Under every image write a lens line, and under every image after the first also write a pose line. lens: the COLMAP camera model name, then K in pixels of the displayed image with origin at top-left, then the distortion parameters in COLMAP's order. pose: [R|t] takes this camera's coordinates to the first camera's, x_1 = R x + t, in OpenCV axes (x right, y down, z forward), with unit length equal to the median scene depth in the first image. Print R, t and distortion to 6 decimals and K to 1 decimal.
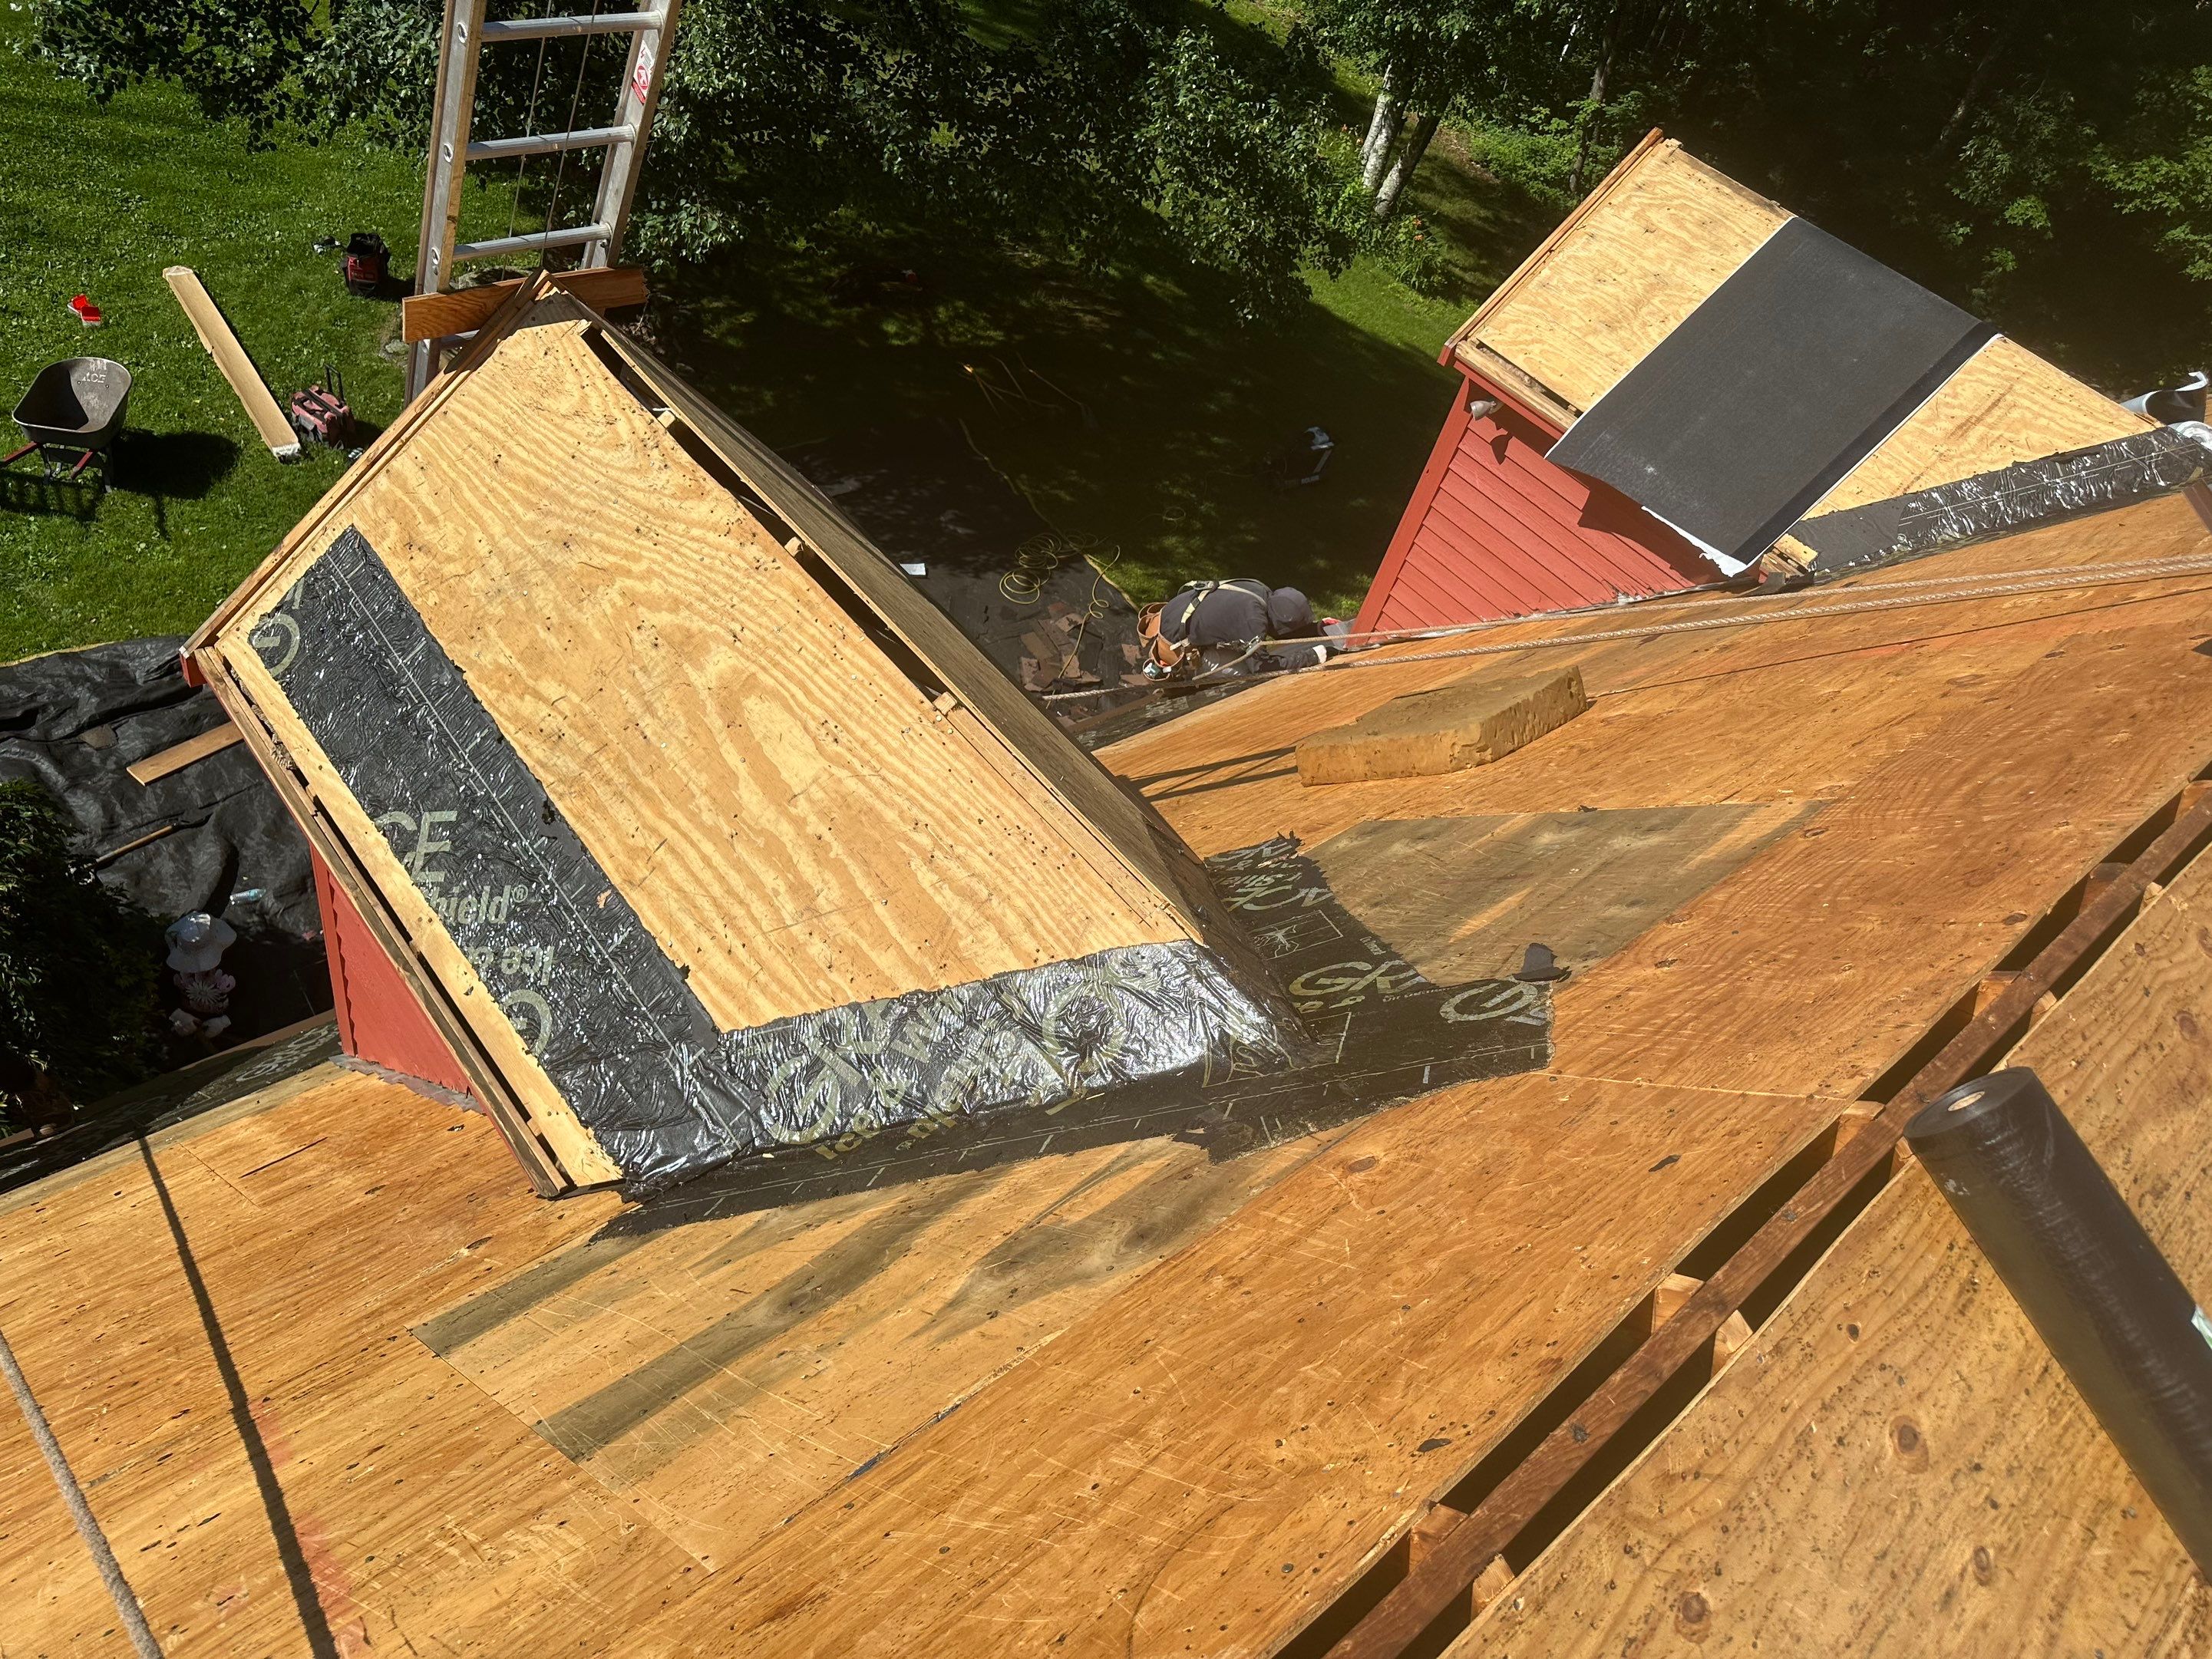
lens RADIAL K [[1568.9, 0, 1115.2], [0, 1568.9, 819.5], [0, 0, 1]] dist [0.065639, -0.082447]
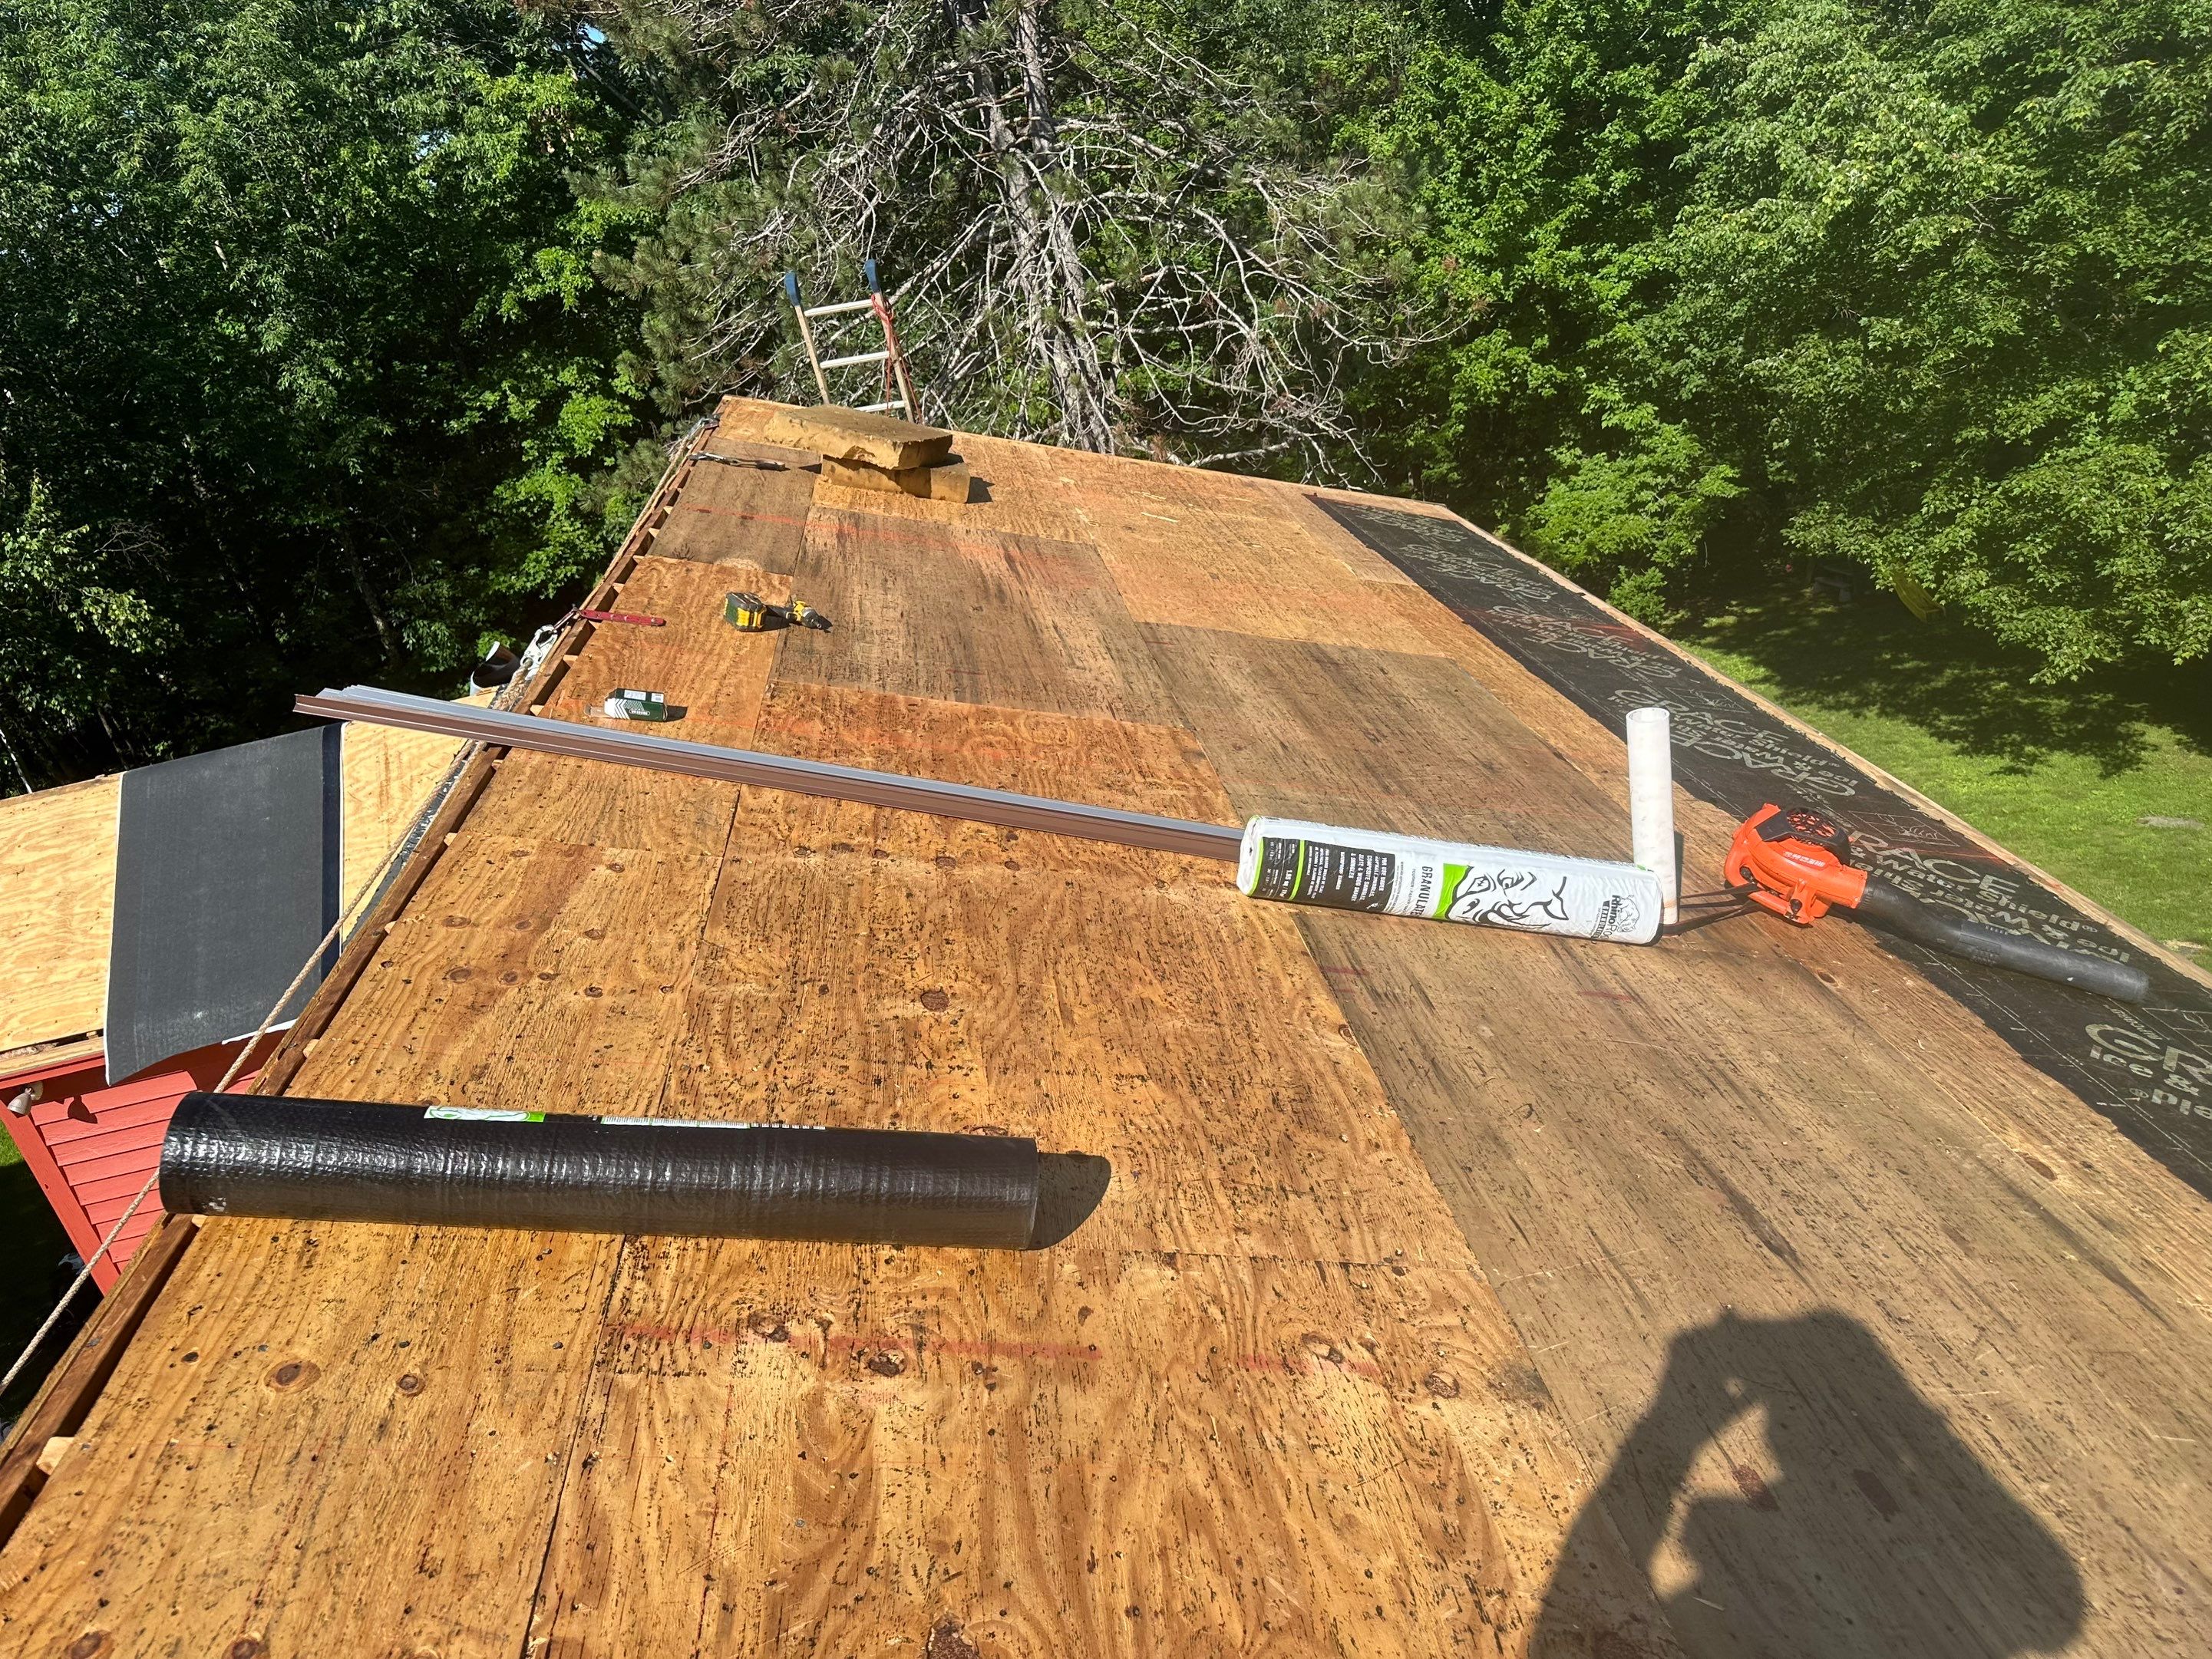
lens RADIAL K [[1568.9, 0, 1114.0], [0, 1568.9, 813.6], [0, 0, 1]] dist [0.065639, -0.082447]
pose [[0.480371, -0.639854, 0.599859, 0.186146], [0.797672, 0.603074, 0.004503, 0.316007], [-0.364641, 0.476327, 0.800093, -0.153436]]
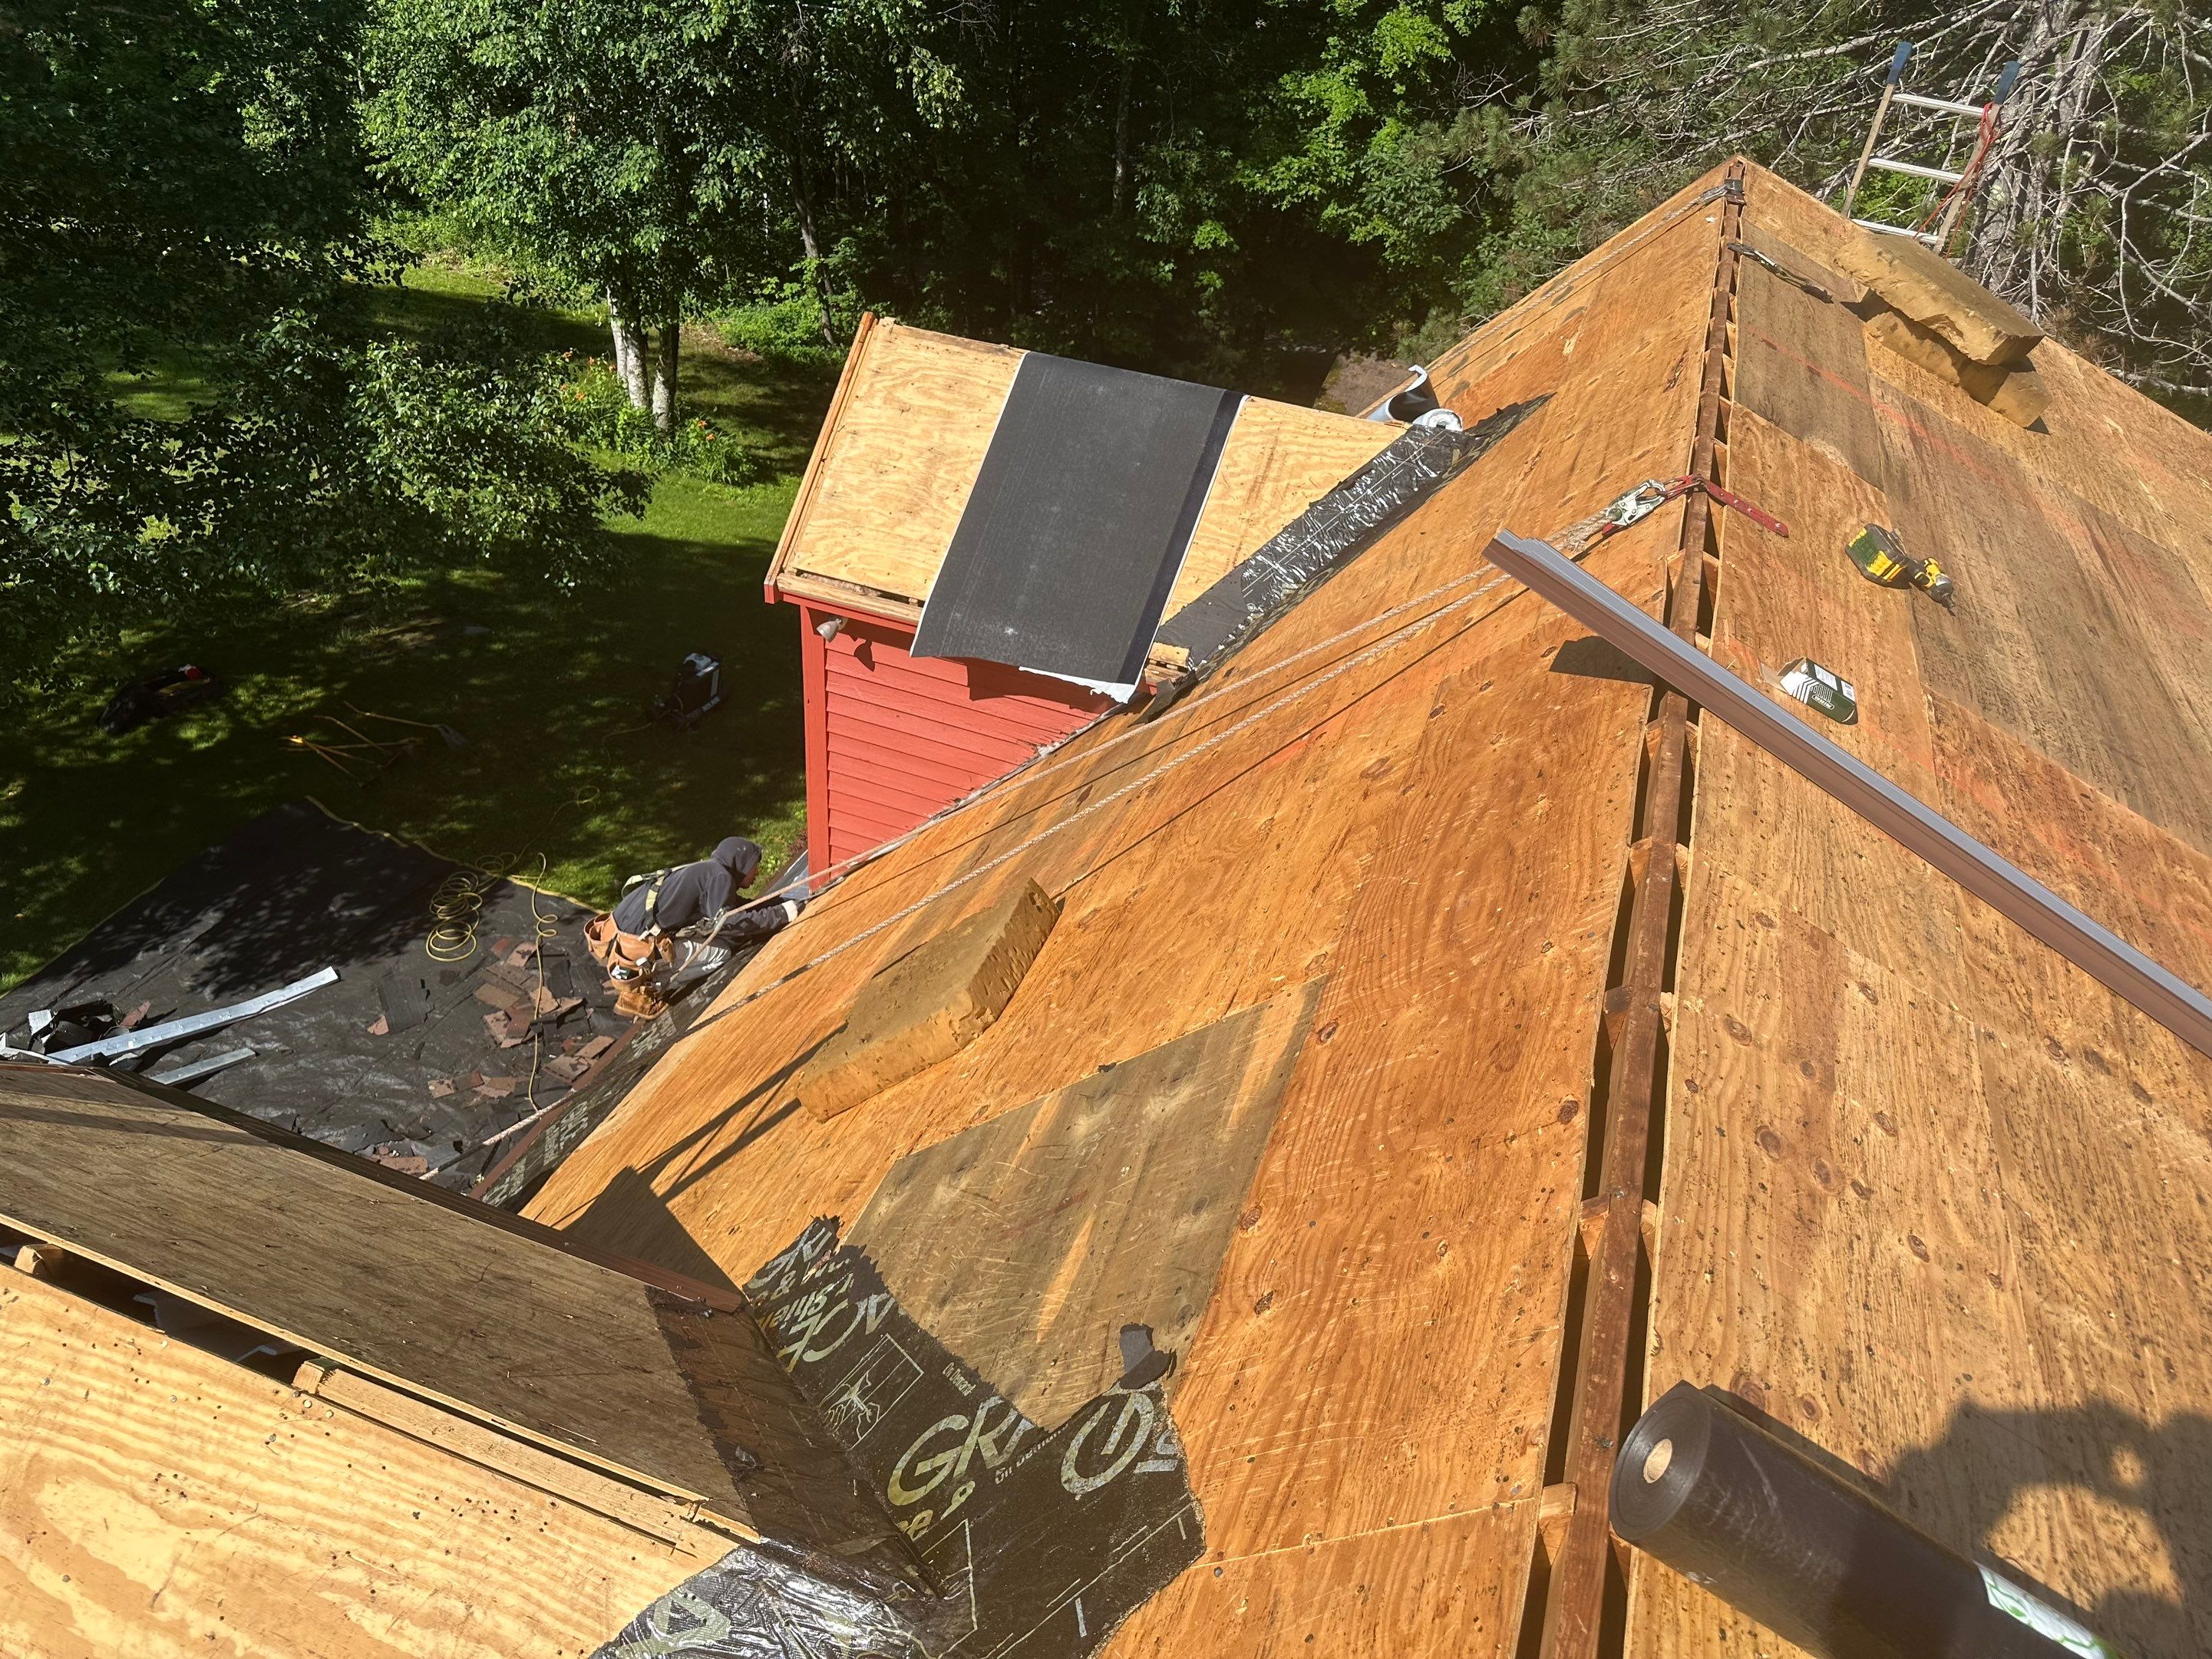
lens RADIAL K [[1568.9, 0, 1100.6], [0, 1568.9, 808.3], [0, 0, 1]] dist [0.065639, -0.082447]
pose [[0.865018, -0.404503, 0.296851, 0.101203], [0.432055, 0.901321, -0.030817, -0.131170], [-0.255093, 0.154913, 0.954426, 0.133070]]
